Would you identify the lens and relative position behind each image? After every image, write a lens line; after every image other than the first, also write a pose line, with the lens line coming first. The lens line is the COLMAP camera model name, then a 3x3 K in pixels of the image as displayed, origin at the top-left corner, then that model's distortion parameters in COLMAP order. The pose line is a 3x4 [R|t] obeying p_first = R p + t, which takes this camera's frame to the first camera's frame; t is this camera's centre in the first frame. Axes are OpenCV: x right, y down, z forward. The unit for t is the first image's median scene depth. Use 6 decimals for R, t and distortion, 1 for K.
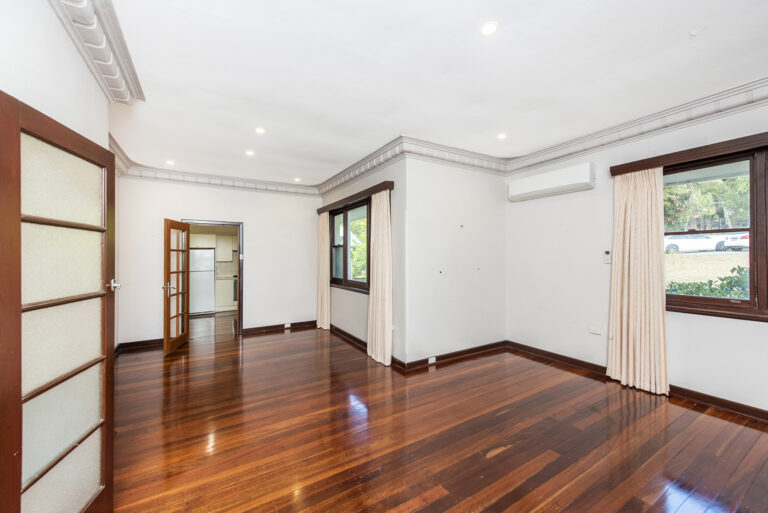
lens RADIAL K [[303.4, 0, 380.6], [0, 303.4, 257.8], [0, 0, 1]] dist [0.017398, 0.000166]
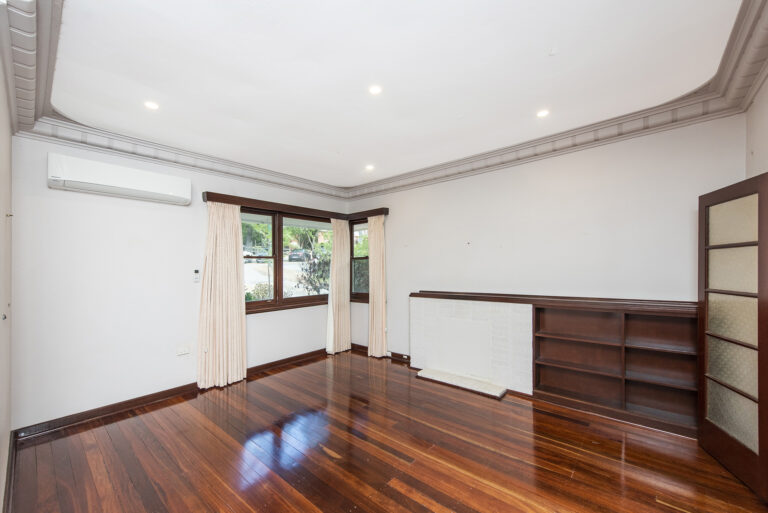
lens RADIAL K [[303.4, 0, 390.6], [0, 303.4, 270.2], [0, 0, 1]] dist [0.017398, 0.000166]
pose [[-0.317435, 0.003745, 0.948273, -0.467168], [0.019522, 0.999806, 0.002586, -0.009968], [-0.948079, 0.019333, -0.317447, 0.728025]]
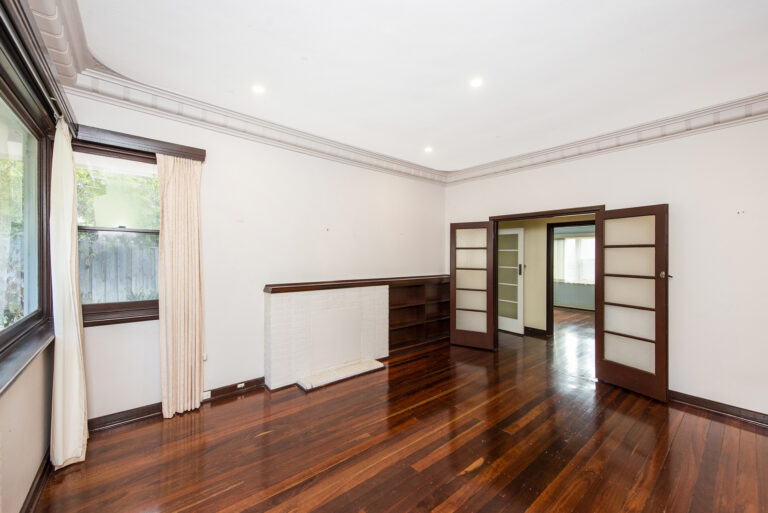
lens RADIAL K [[303.4, 0, 383.9], [0, 303.4, 255.5], [0, 0, 1]] dist [0.017398, 0.000166]
pose [[-0.987501, -0.003511, -0.157575, 0.517012], [-0.003590, 0.999994, 0.000221, -0.009071], [0.157573, 0.000784, -0.987507, 1.214872]]
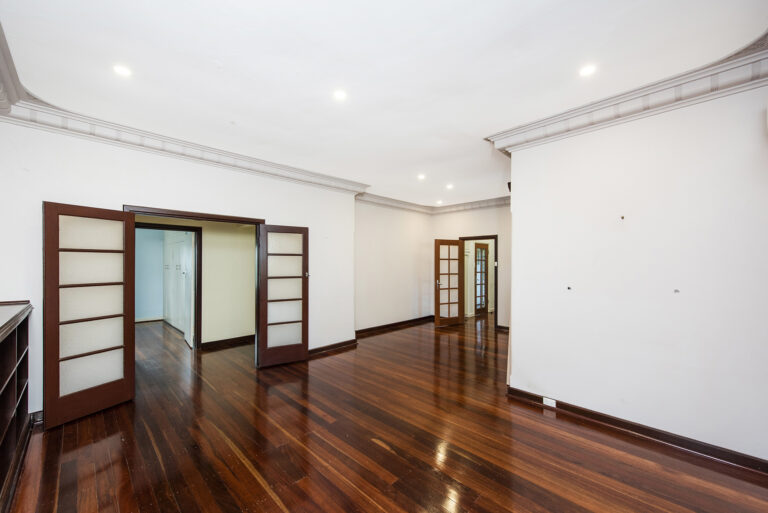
lens RADIAL K [[303.4, 0, 380.2], [0, 303.4, 260.0], [0, 0, 1]] dist [0.017398, 0.000166]
pose [[0.233533, -0.003842, -0.972341, 0.923851], [-0.000527, 0.999992, -0.004078, -0.014146], [0.972349, 0.001464, 0.233529, 0.473716]]
